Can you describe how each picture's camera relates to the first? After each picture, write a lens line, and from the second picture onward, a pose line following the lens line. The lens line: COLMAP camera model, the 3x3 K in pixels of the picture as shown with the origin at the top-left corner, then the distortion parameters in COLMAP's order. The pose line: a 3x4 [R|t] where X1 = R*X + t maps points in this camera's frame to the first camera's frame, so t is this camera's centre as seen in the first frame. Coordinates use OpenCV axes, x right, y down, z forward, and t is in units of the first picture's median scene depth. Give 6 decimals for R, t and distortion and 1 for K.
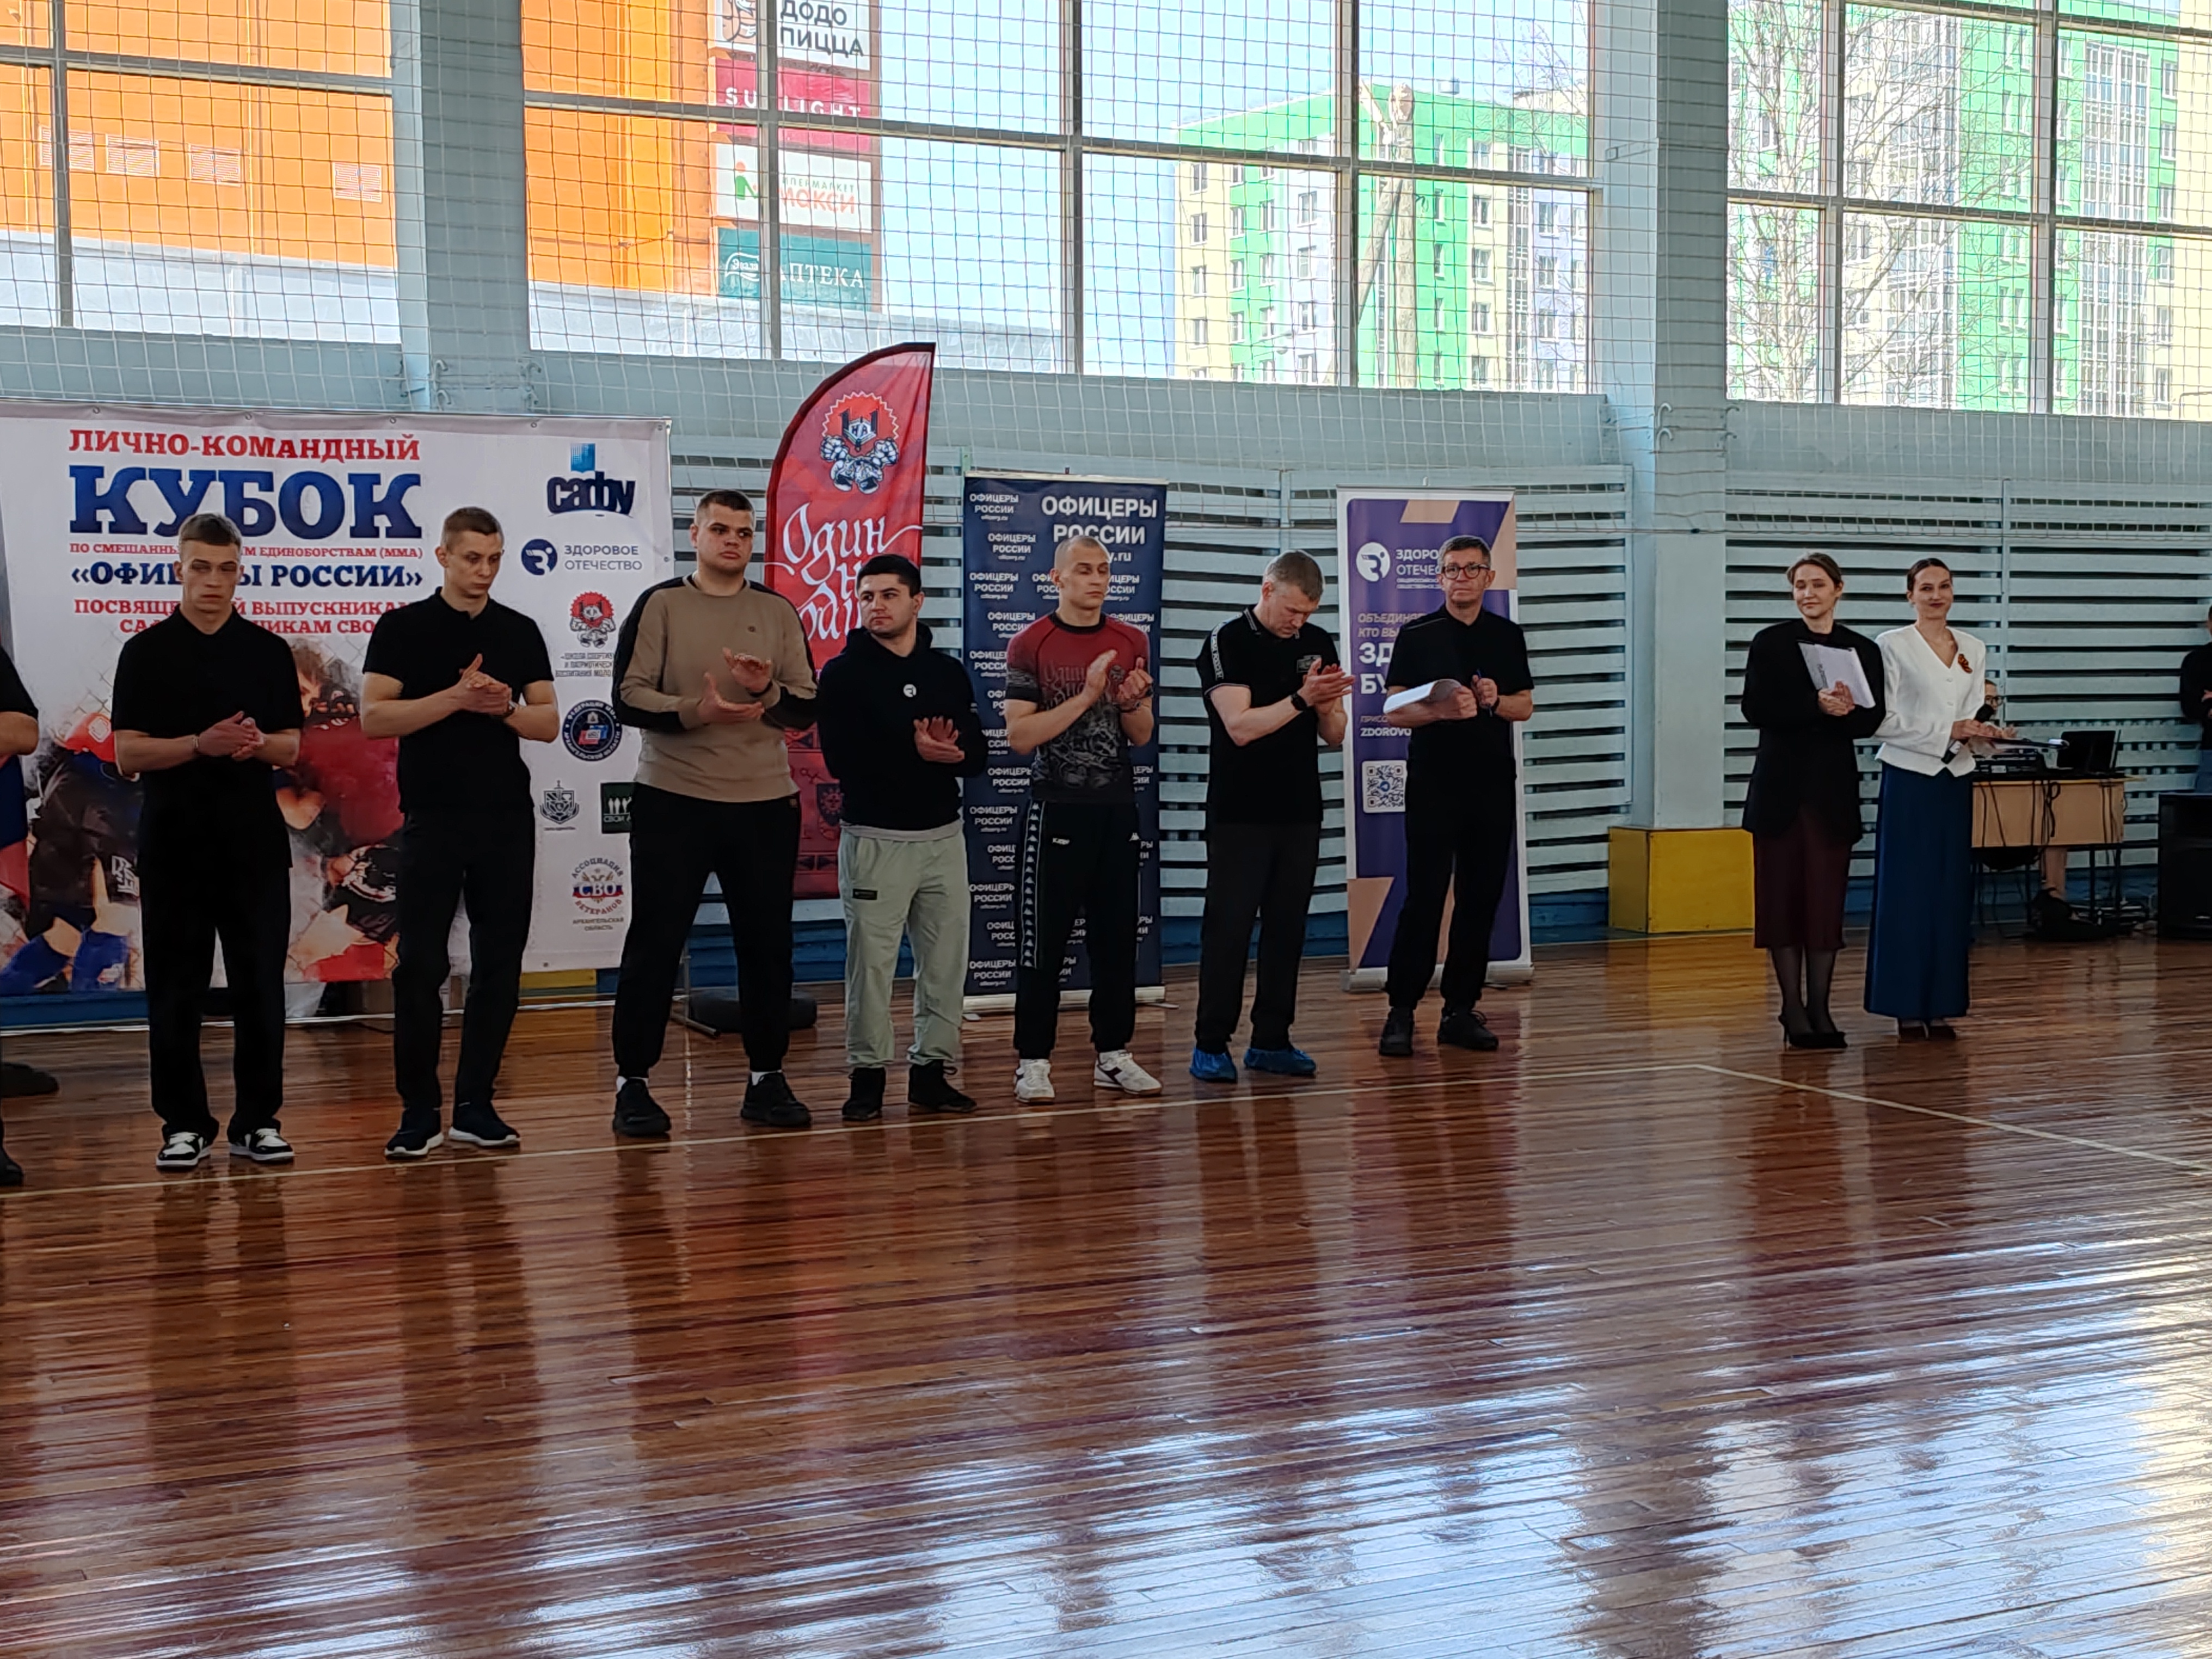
lens RADIAL K [[2964.0, 0, 1120.3], [0, 2964.0, 909.9], [0, 0, 1]] dist [0.038629, 0.000000]
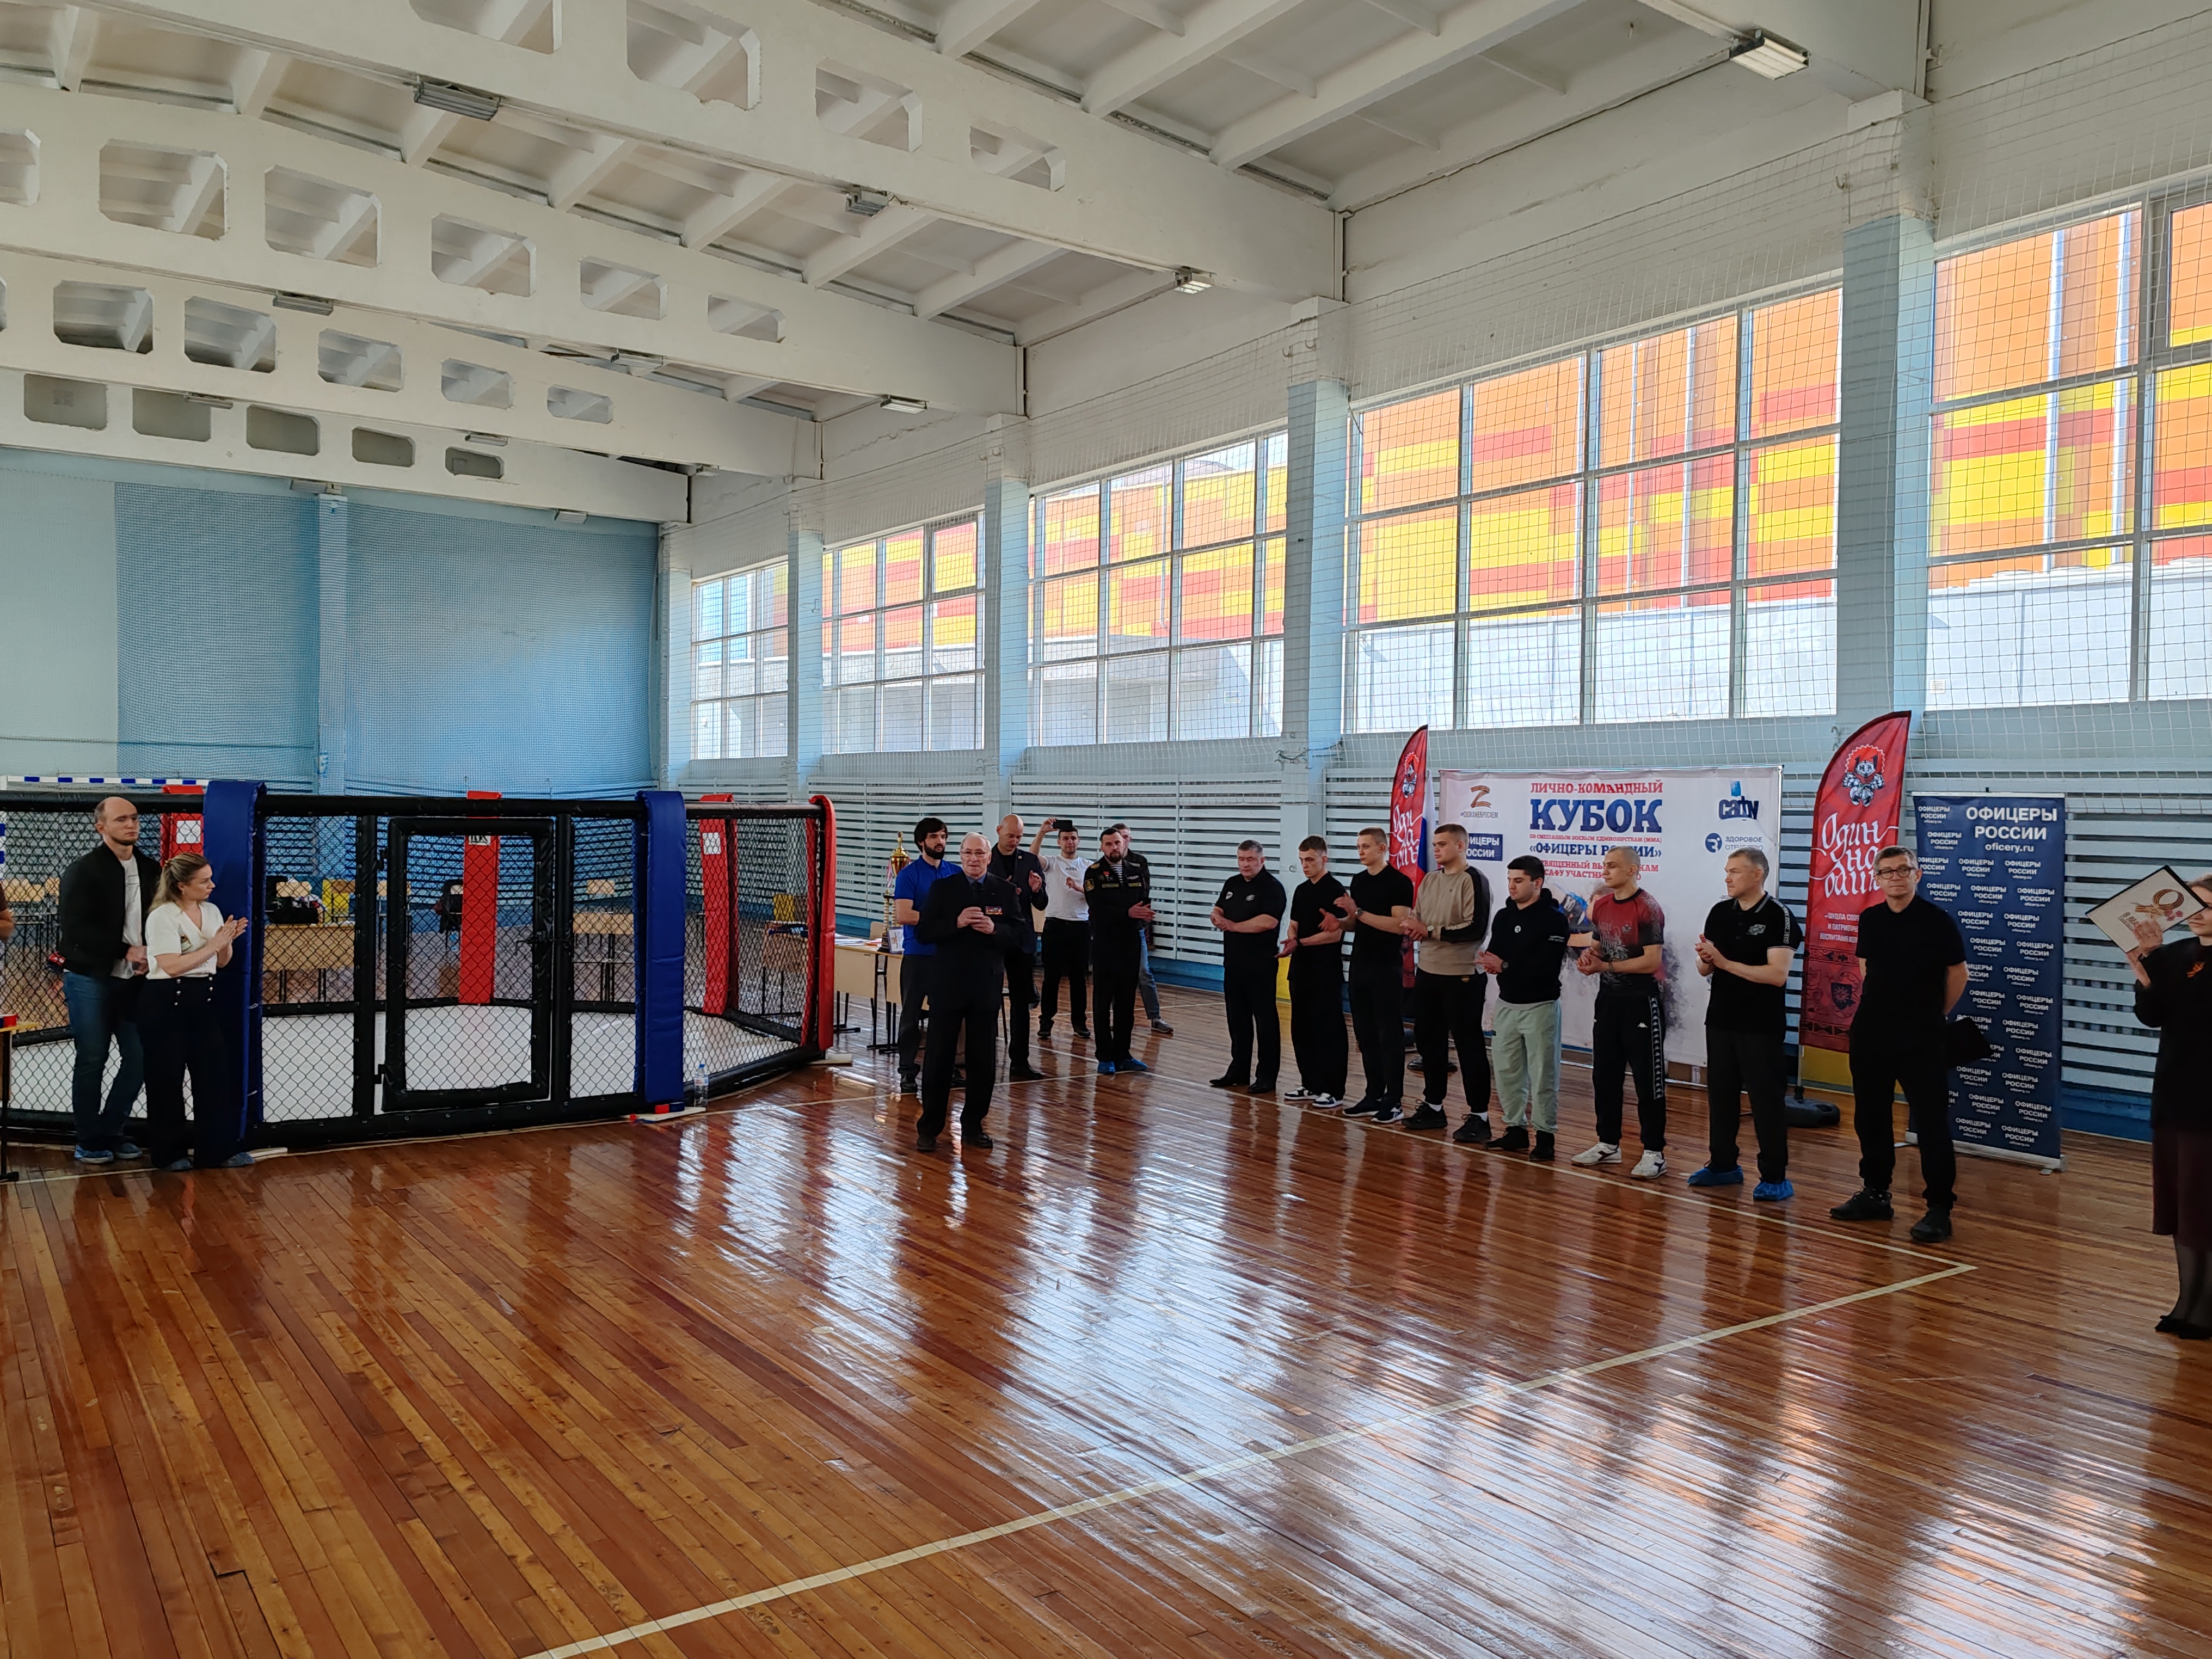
lens RADIAL K [[1680.0, 0, 1106.3], [0, 1680.0, 838.0], [0, 0, 1]] dist [0.020797, 0.000009]
pose [[0.163264, 0.021337, -0.986352, 0.766290], [-0.097817, 0.995190, 0.005337, -0.089591], [0.981721, 0.095610, 0.164566, 0.453714]]
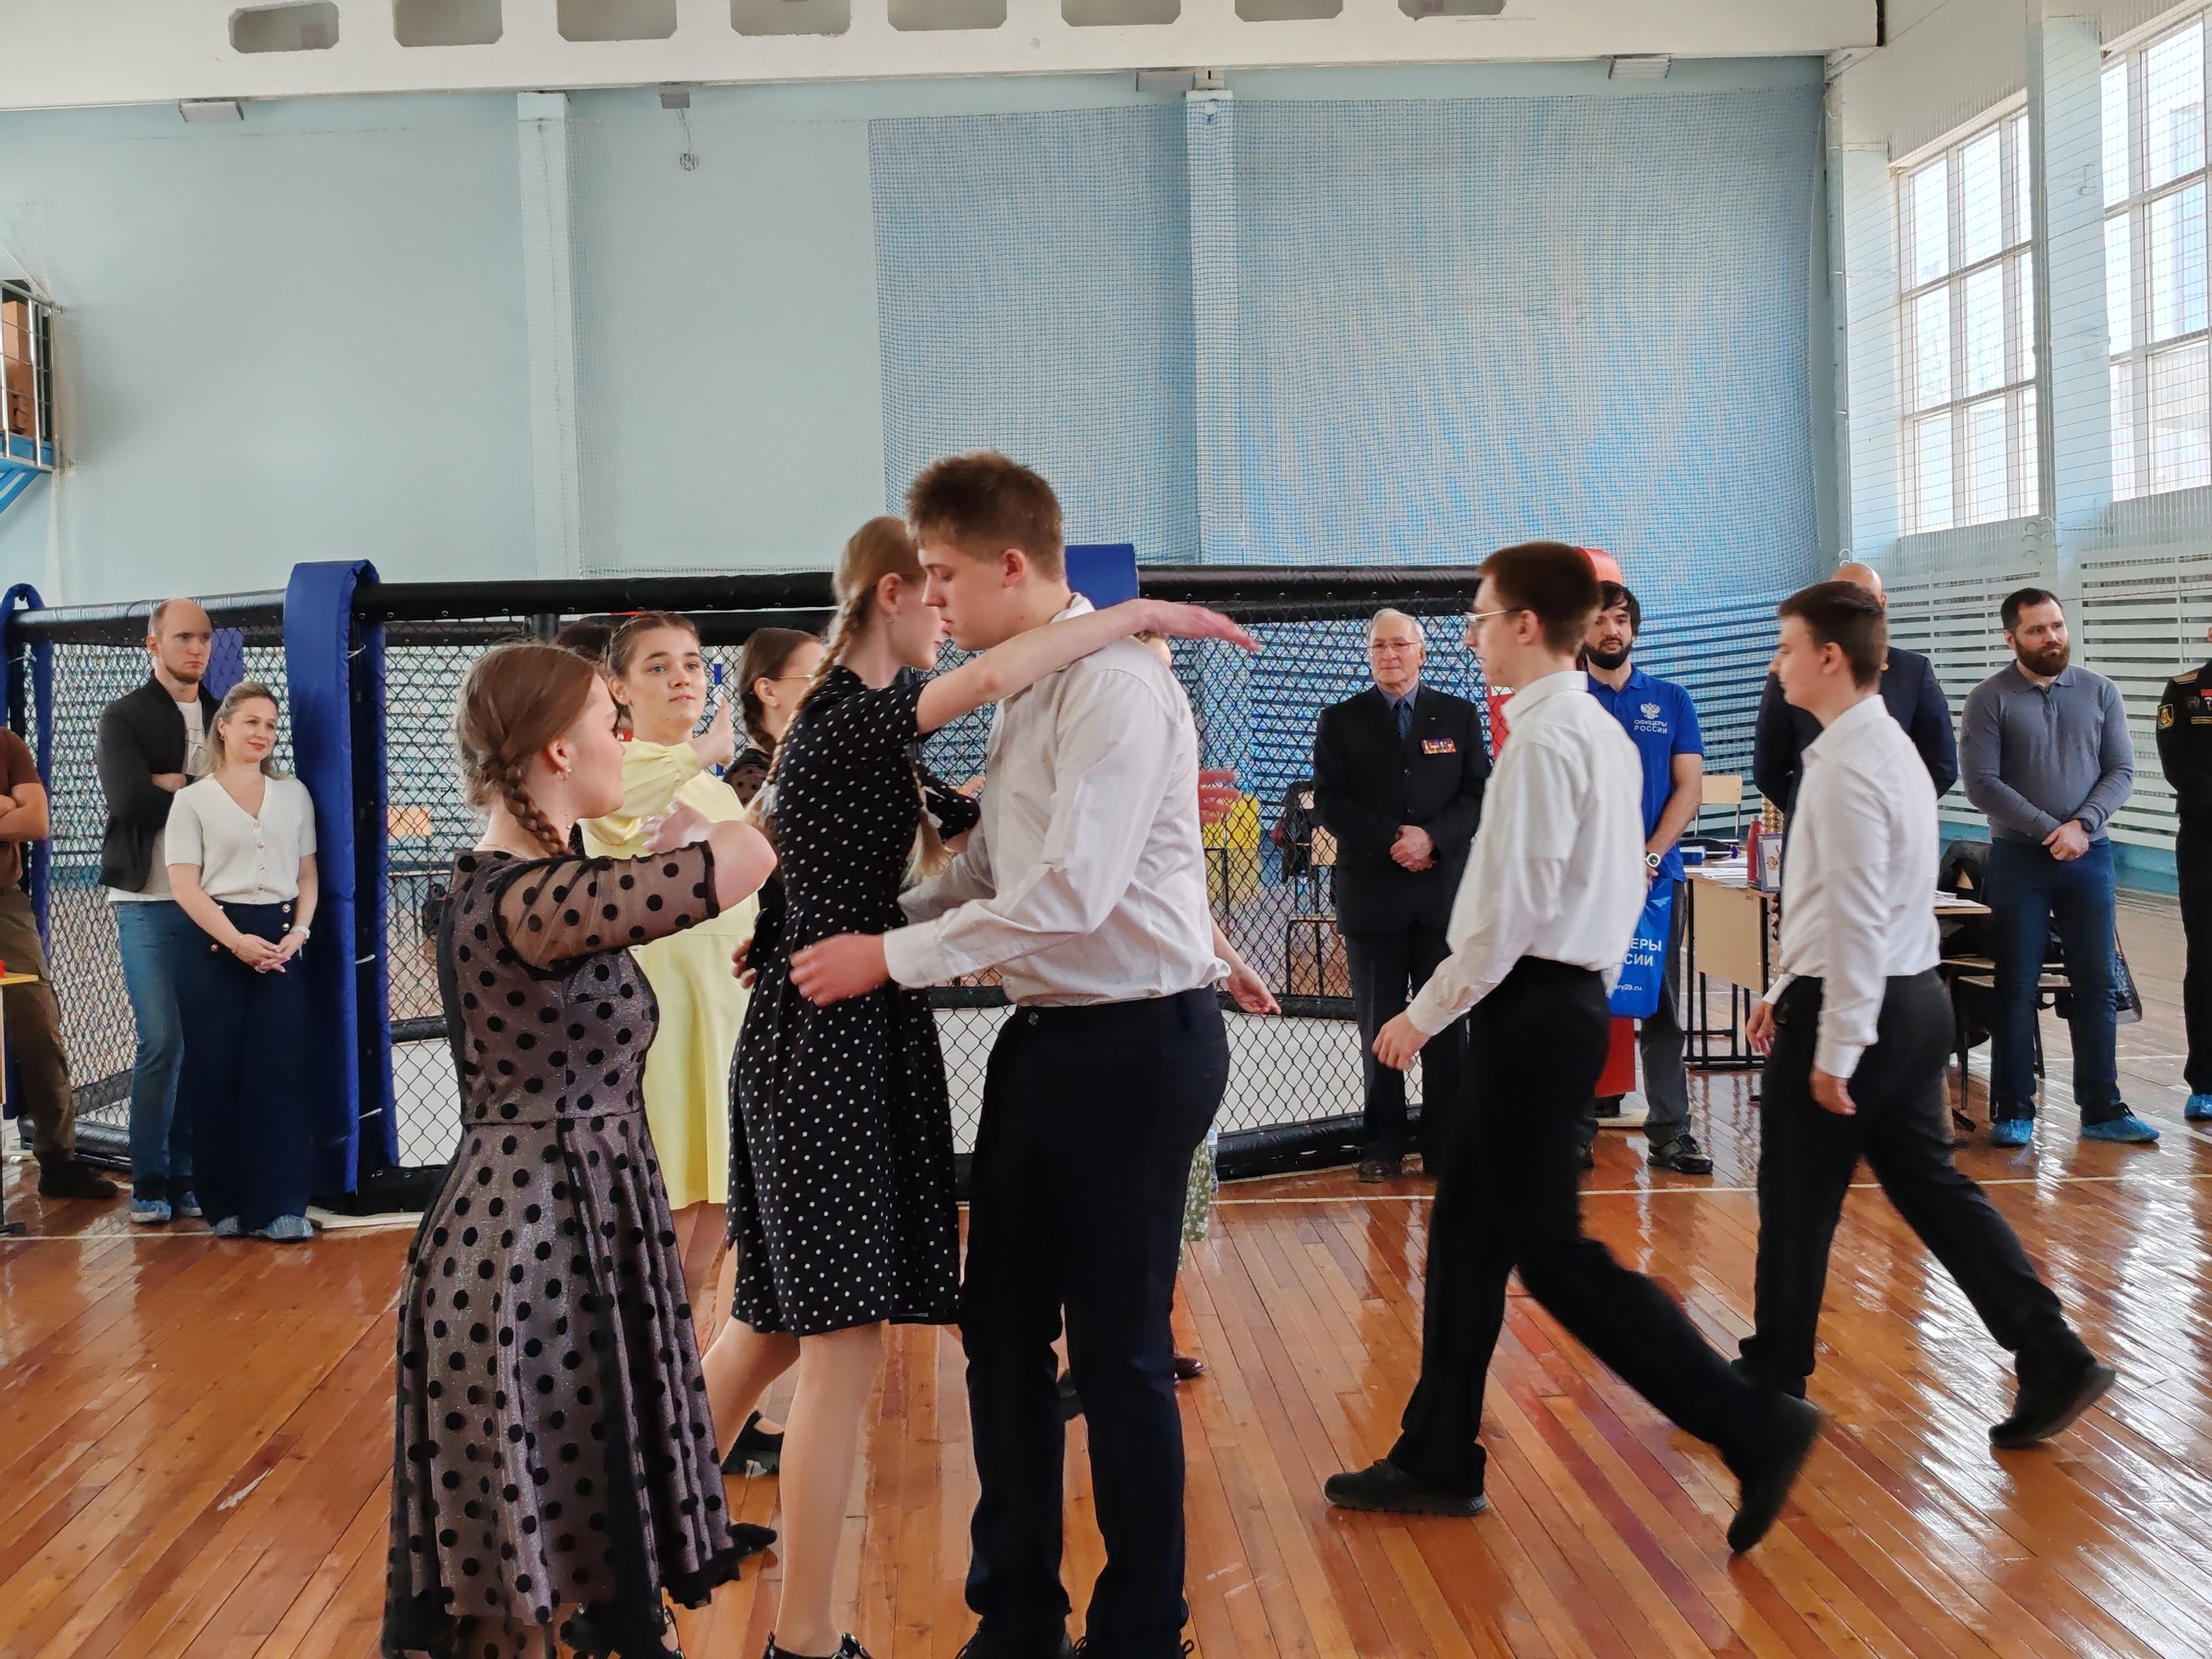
lens RADIAL K [[3361.8, 0, 998.2], [0, 3361.8, 777.6], [0, 0, 1]] dist [0.051209, 0.000000]
pose [[-0.422453, 0.037321, -0.905616, 0.655582], [-0.046669, 0.996931, 0.062855, -0.079309], [0.905183, 0.068817, -0.419415, 0.728830]]
